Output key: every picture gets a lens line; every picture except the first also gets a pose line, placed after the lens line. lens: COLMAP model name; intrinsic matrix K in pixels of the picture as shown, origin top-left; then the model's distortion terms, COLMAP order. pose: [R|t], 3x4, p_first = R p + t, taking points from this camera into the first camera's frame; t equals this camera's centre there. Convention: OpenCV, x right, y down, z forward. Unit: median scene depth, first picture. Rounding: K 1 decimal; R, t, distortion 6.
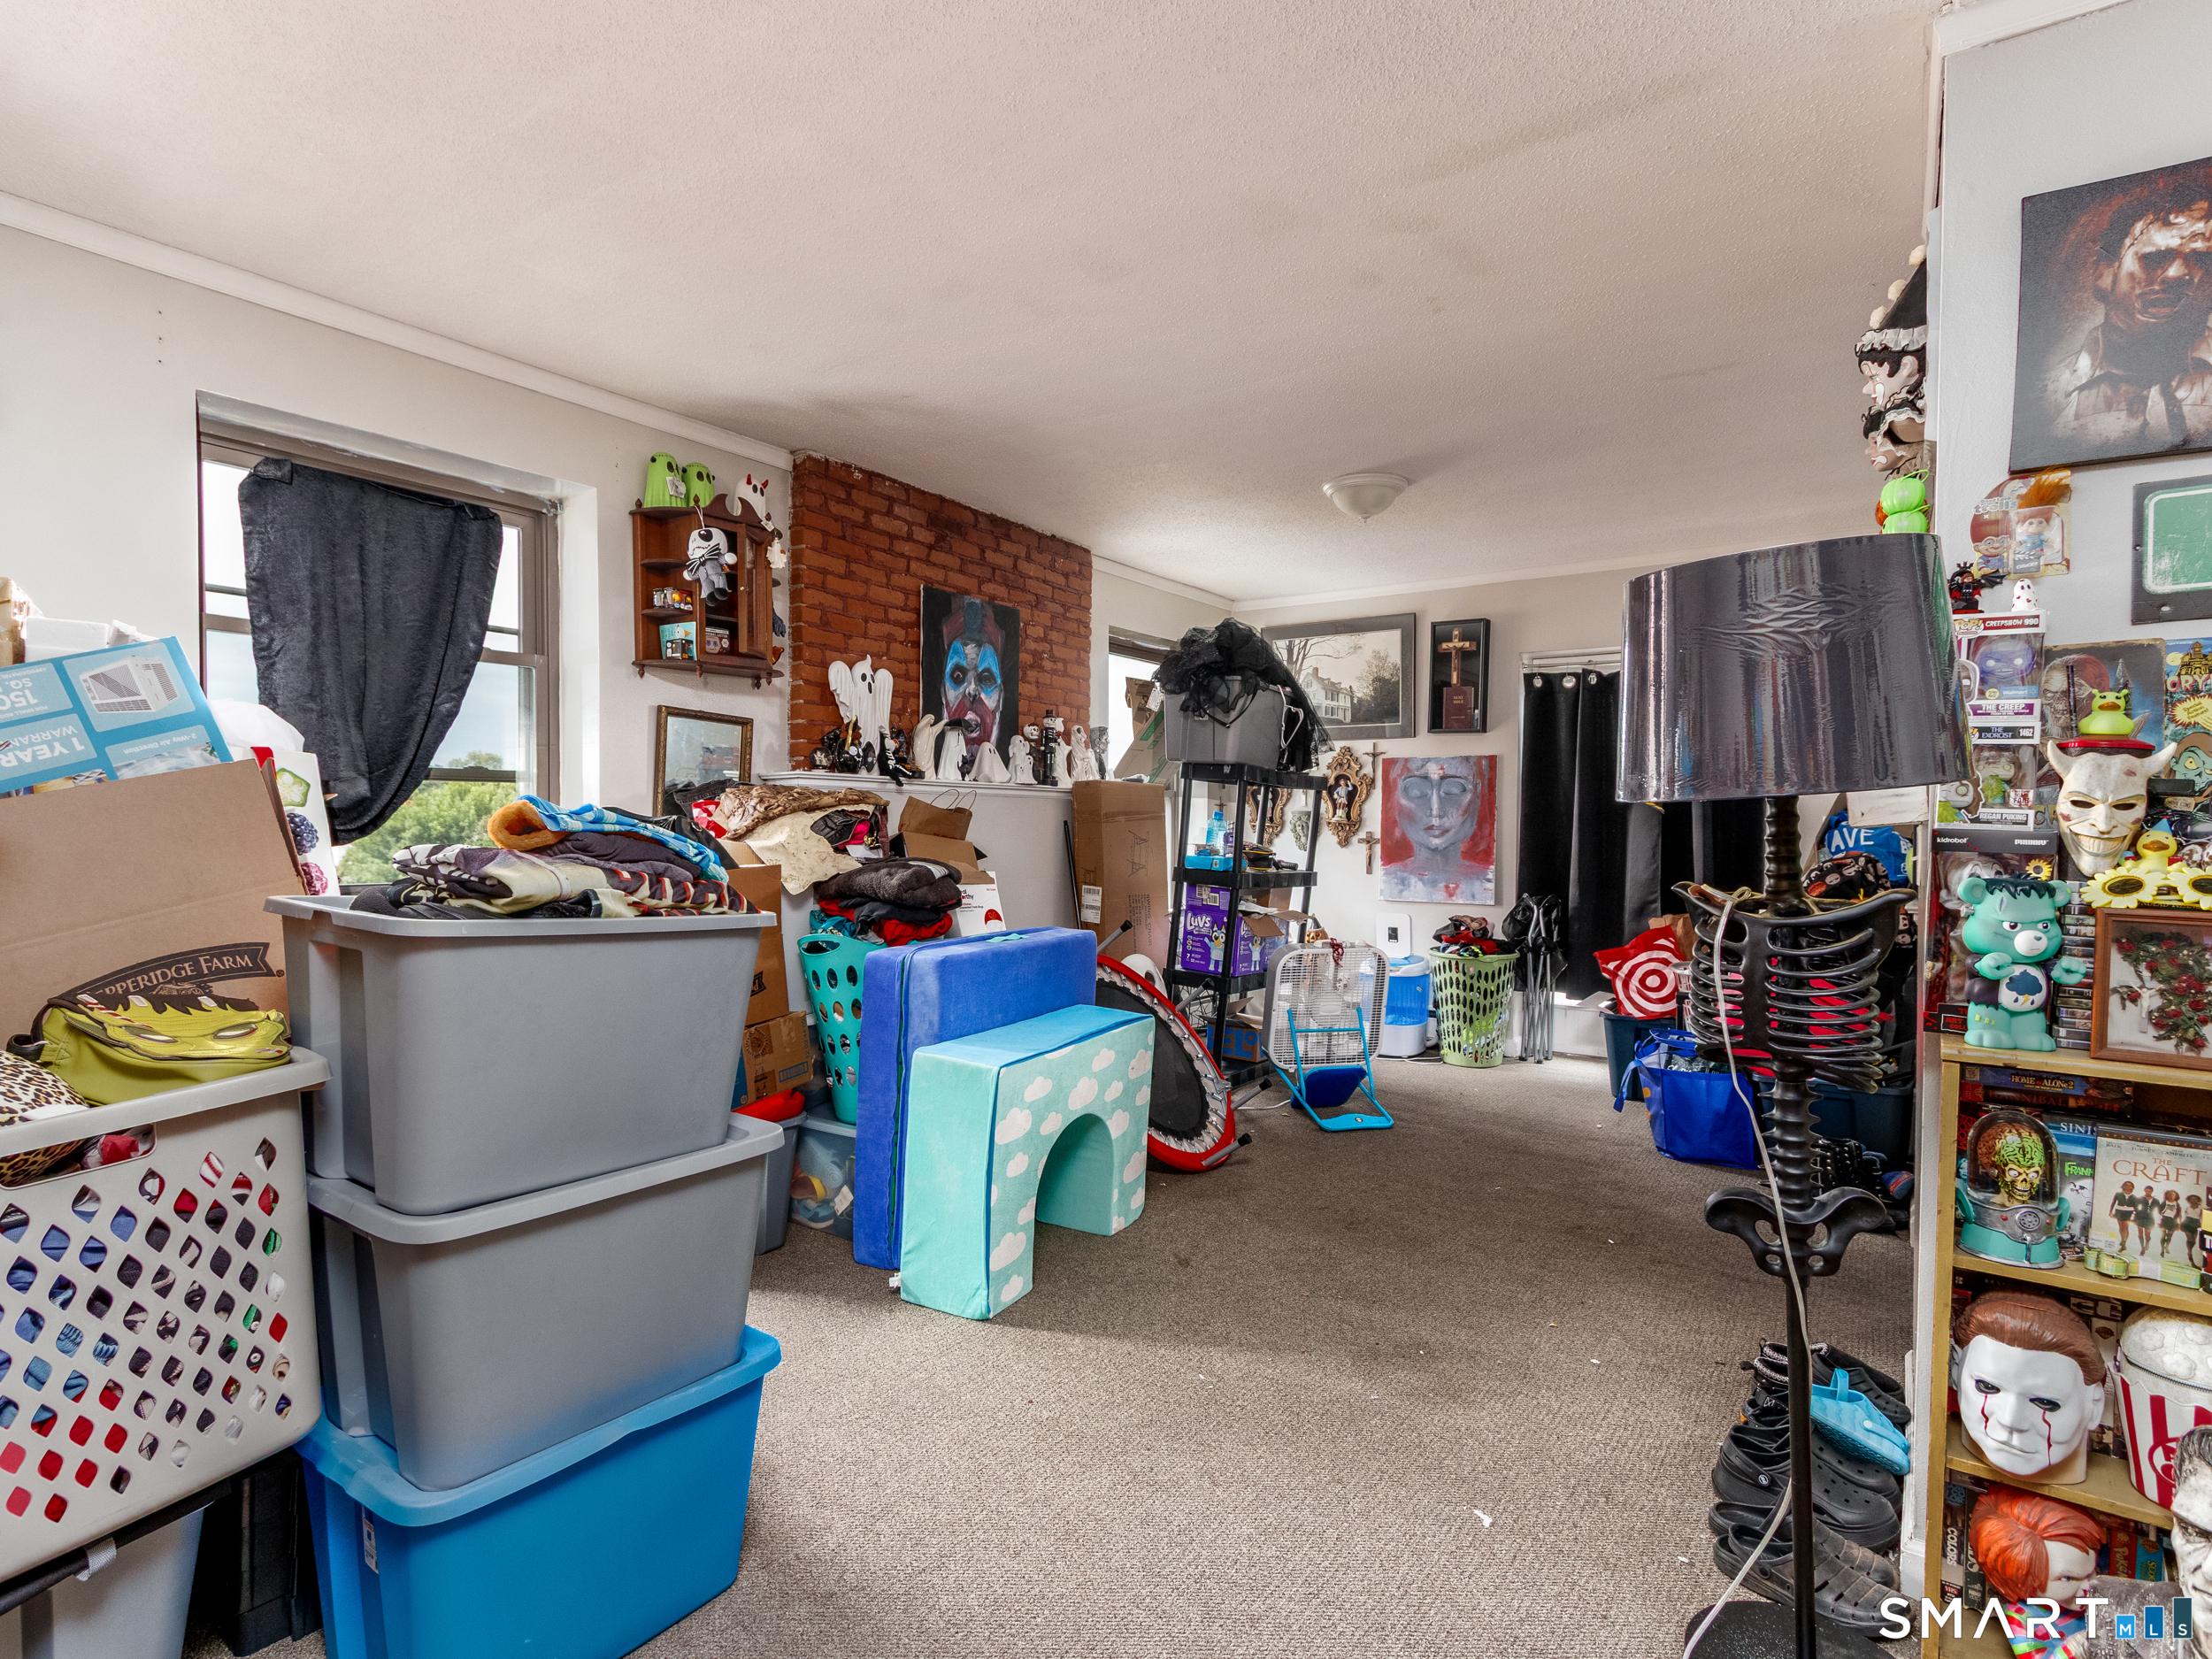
lens RADIAL K [[1162.1, 0, 1109.5], [0, 1162.1, 842.5], [0, 0, 1]] dist [0.009947, -0.005585]
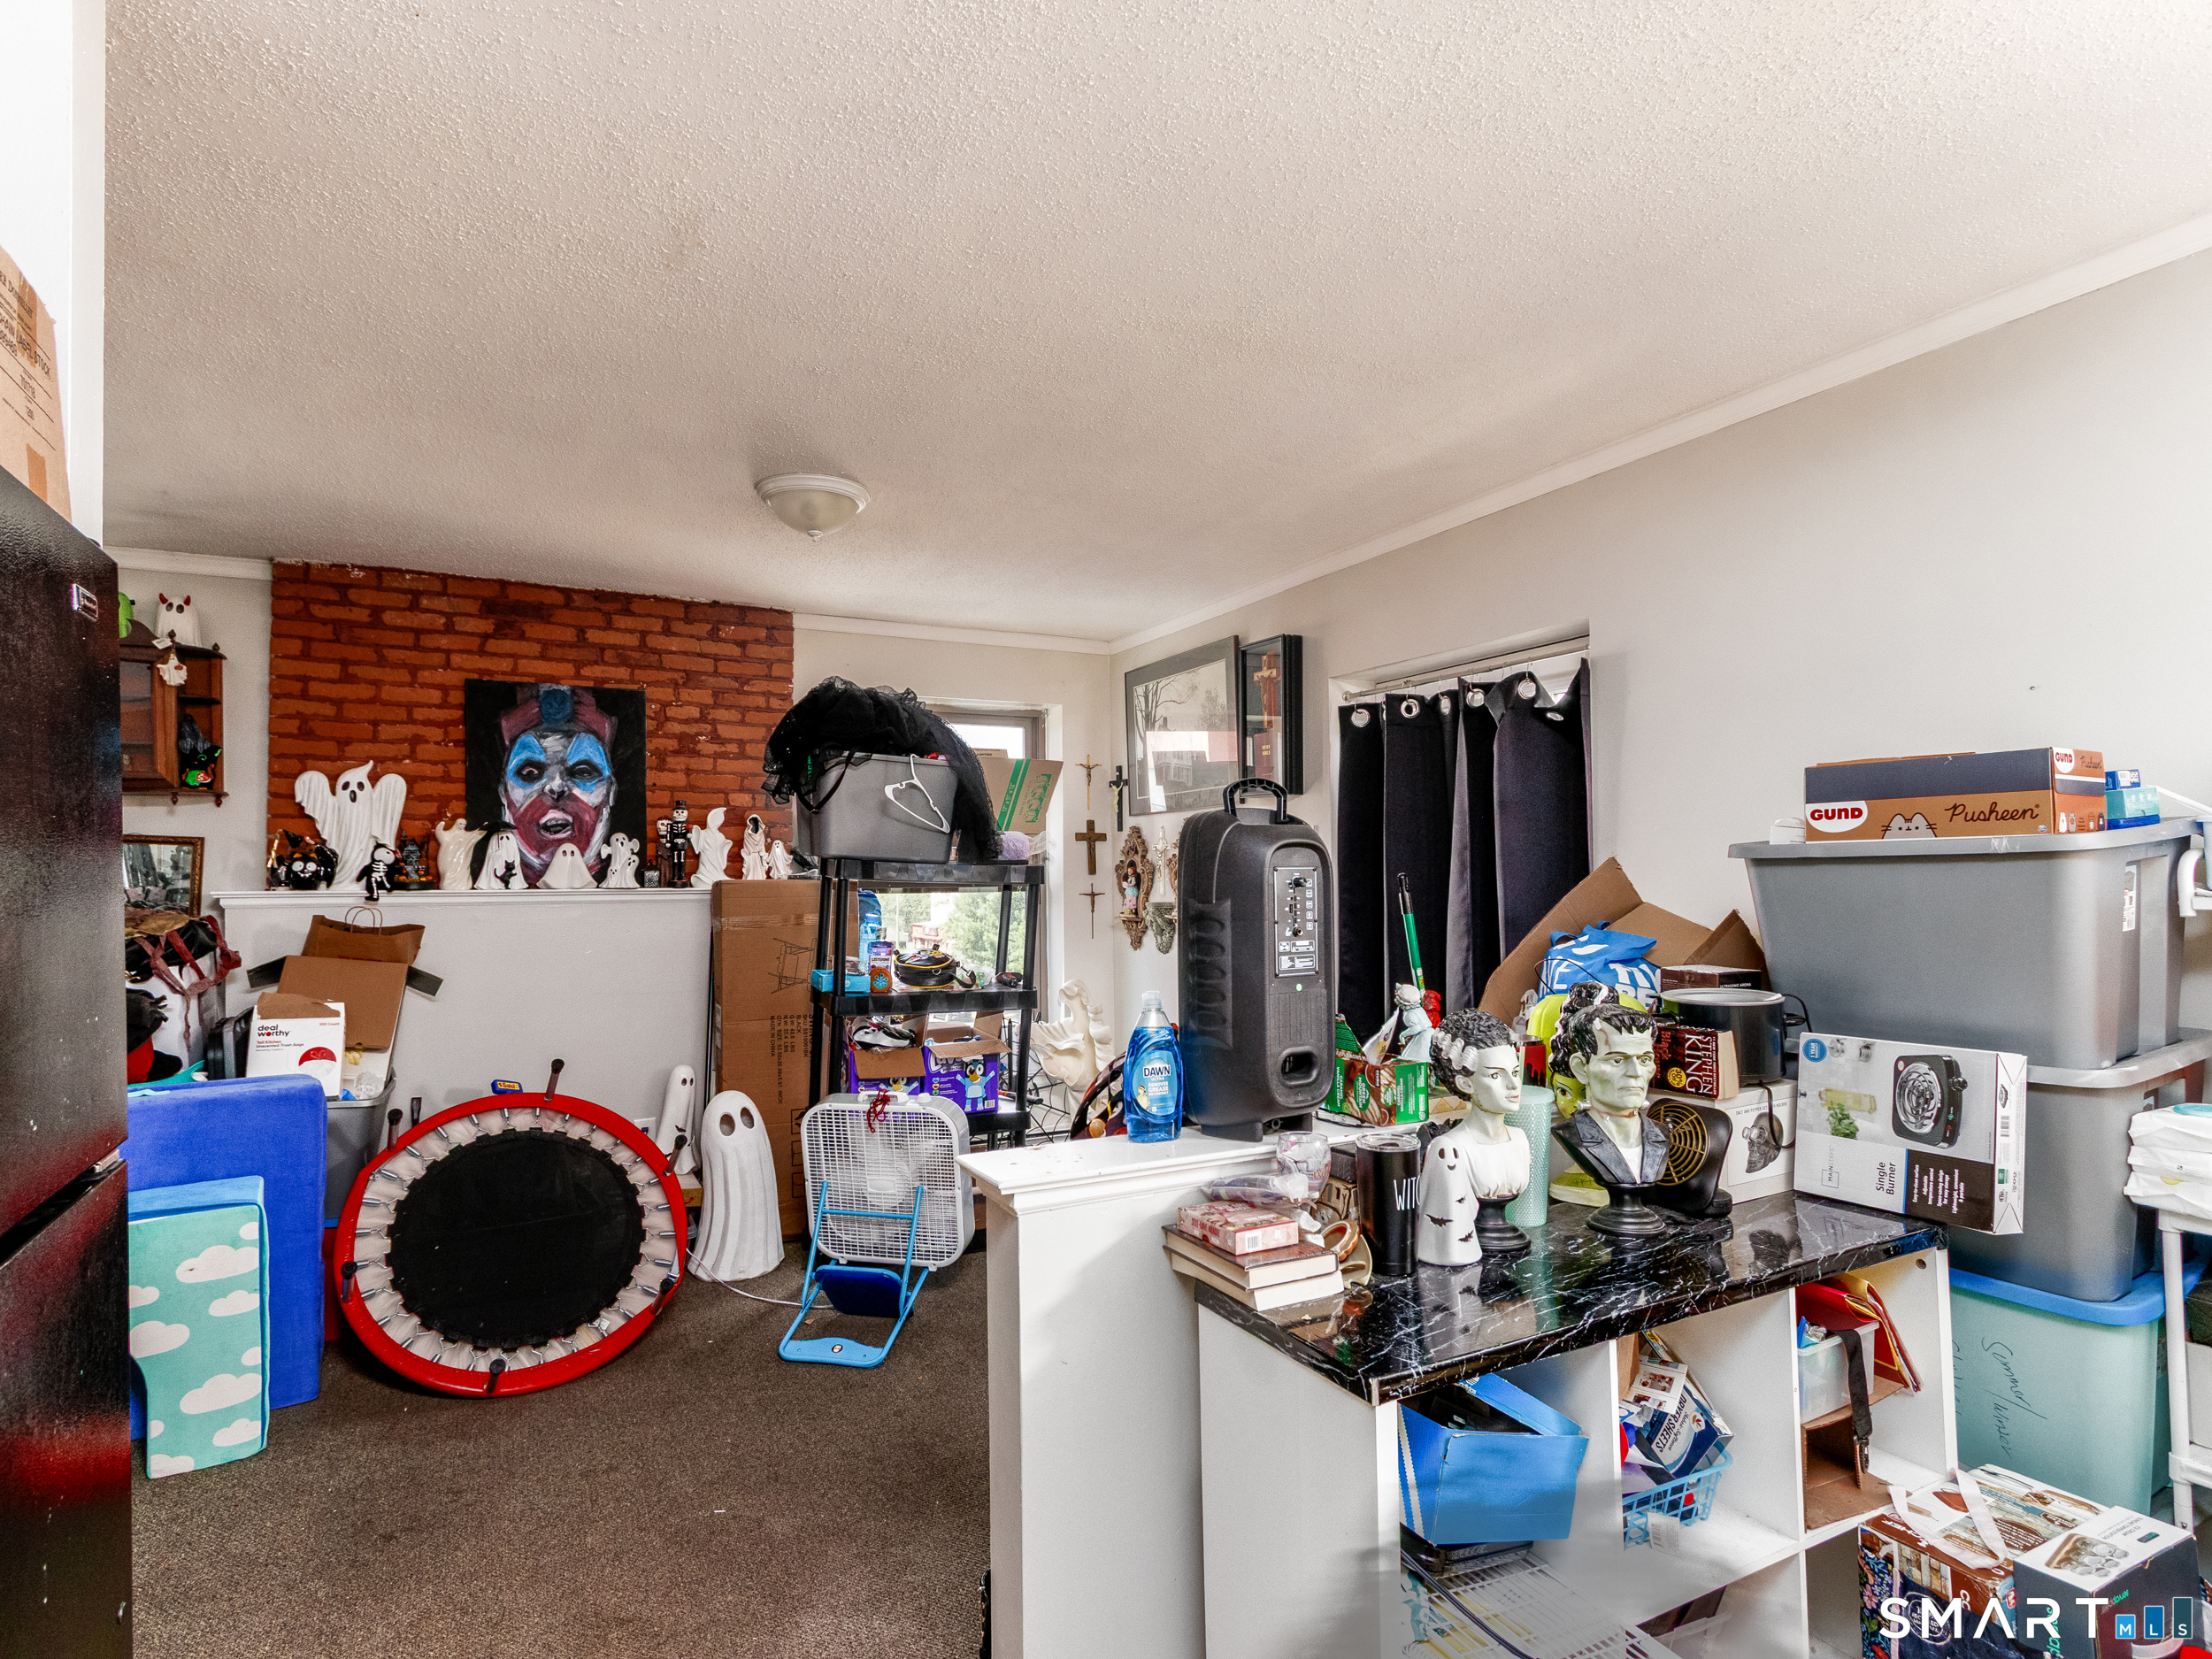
lens RADIAL K [[1162.1, 0, 1087.1], [0, 1162.1, 849.1], [0, 0, 1]] dist [0.009947, -0.005585]
pose [[0.884924, -0.028003, -0.464893, 0.687557], [0.008449, 0.998992, -0.044091, -0.040458], [0.465659, 0.035089, 0.884268, 0.408197]]
